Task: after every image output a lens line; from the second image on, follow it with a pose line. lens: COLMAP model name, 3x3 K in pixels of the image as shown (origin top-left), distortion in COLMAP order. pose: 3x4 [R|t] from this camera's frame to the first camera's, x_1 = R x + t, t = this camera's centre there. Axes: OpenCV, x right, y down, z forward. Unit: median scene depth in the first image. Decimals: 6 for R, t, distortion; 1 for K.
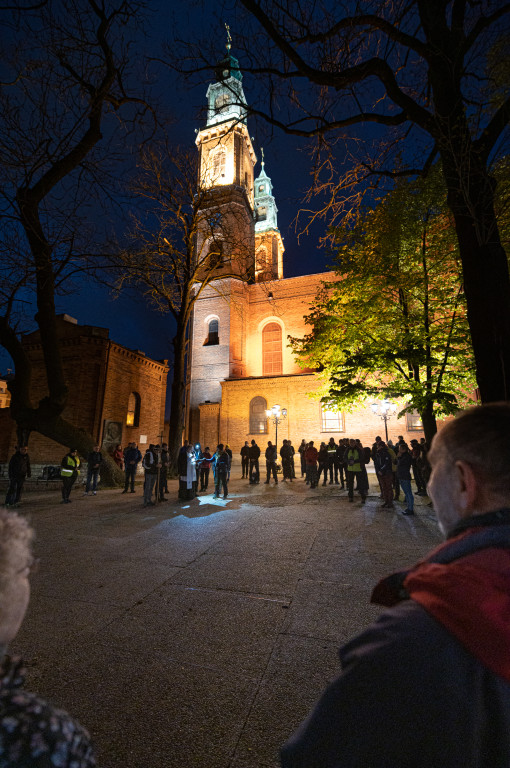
lens RADIAL K [[299.1, 0, 259.9], [0, 299.1, 382.6], [0, 0, 1]] dist [0.003694, 0.000181]
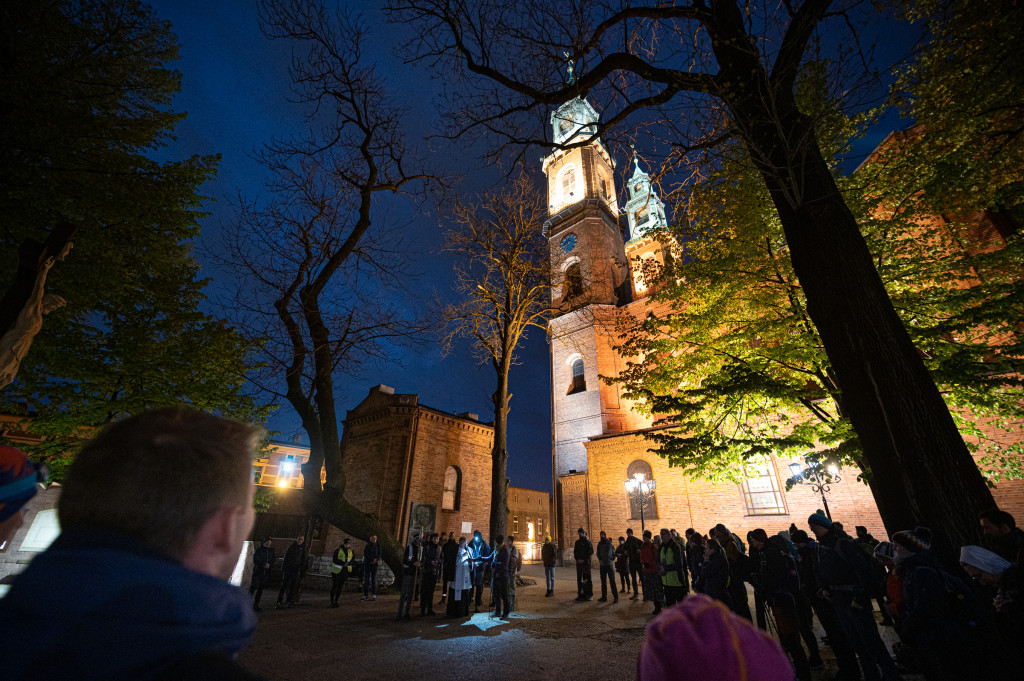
lens RADIAL K [[398.8, 0, 515.1], [0, 398.8, 338.7], [0, 0, 1]] dist [0.003694, 0.000181]
pose [[0.909459, -0.175324, -0.377022, 0.223594], [0.075181, 0.961147, -0.265602, 0.000563], [0.408940, 0.213210, 0.887305, 0.015023]]
